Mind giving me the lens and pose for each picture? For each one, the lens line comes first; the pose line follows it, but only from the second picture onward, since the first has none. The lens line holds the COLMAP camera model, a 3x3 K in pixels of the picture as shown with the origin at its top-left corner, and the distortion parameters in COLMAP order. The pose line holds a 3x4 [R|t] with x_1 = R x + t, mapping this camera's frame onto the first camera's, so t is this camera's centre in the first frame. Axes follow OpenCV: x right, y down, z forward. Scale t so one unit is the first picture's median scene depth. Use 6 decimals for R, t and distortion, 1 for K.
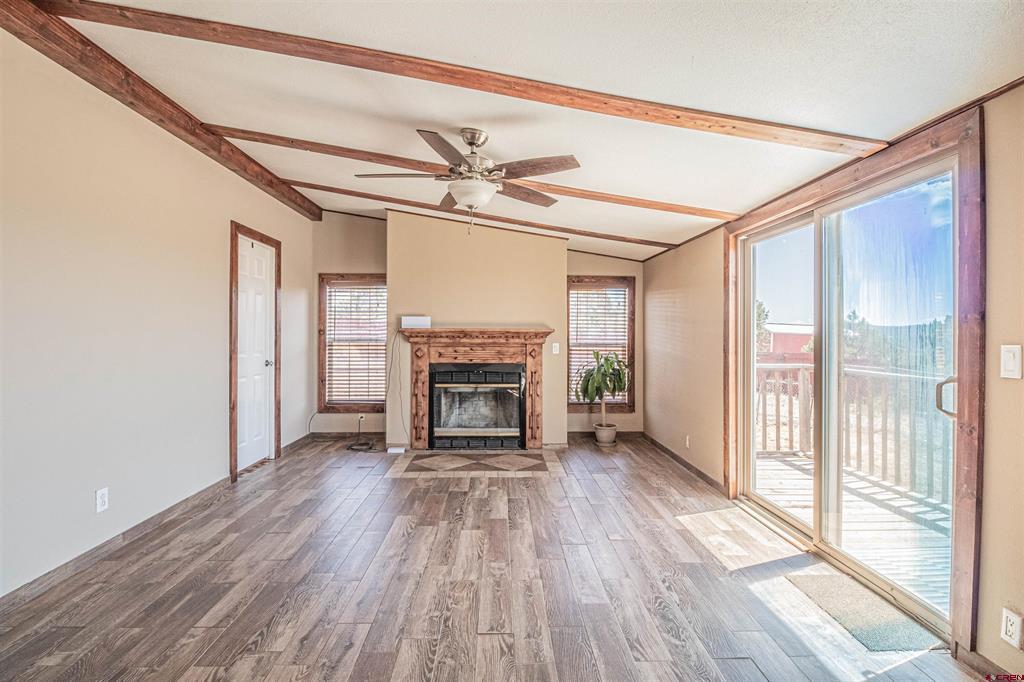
lens RADIAL K [[469.7, 0, 511.8], [0, 469.7, 337.9], [0, 0, 1]] dist [-0.012689, -0.008391]
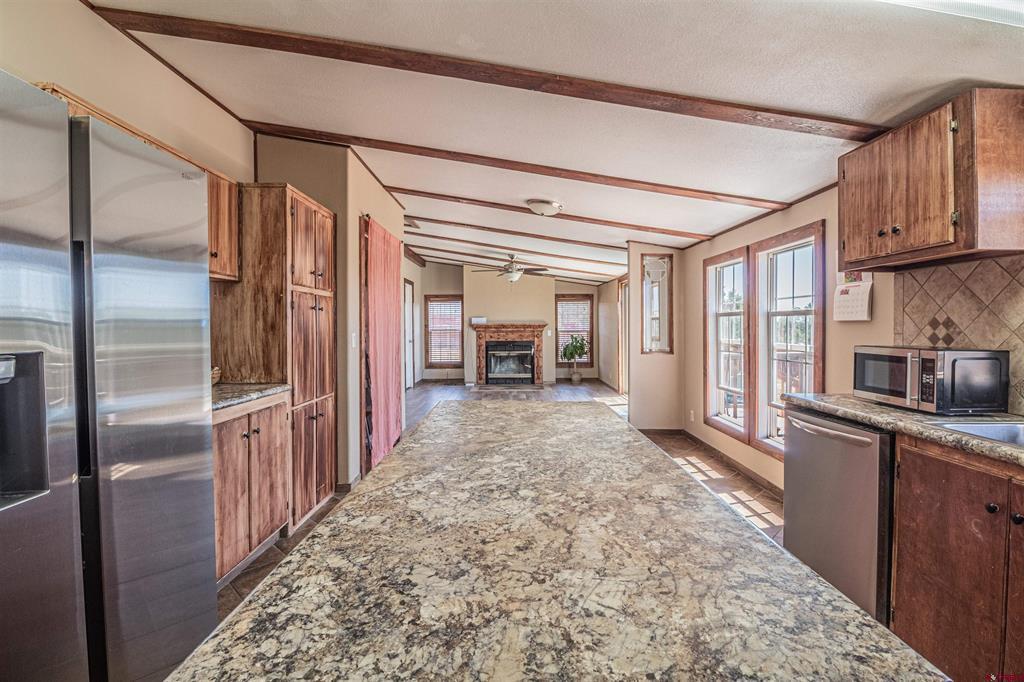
lens RADIAL K [[469.7, 0, 511.3], [0, 469.7, 335.1], [0, 0, 1]] dist [-0.012689, -0.008391]
pose [[0.999596, -0.009104, -0.026931, -0.012537], [0.009399, 0.999897, 0.010855, 0.007432], [0.026829, -0.011103, 0.999578, -0.962450]]
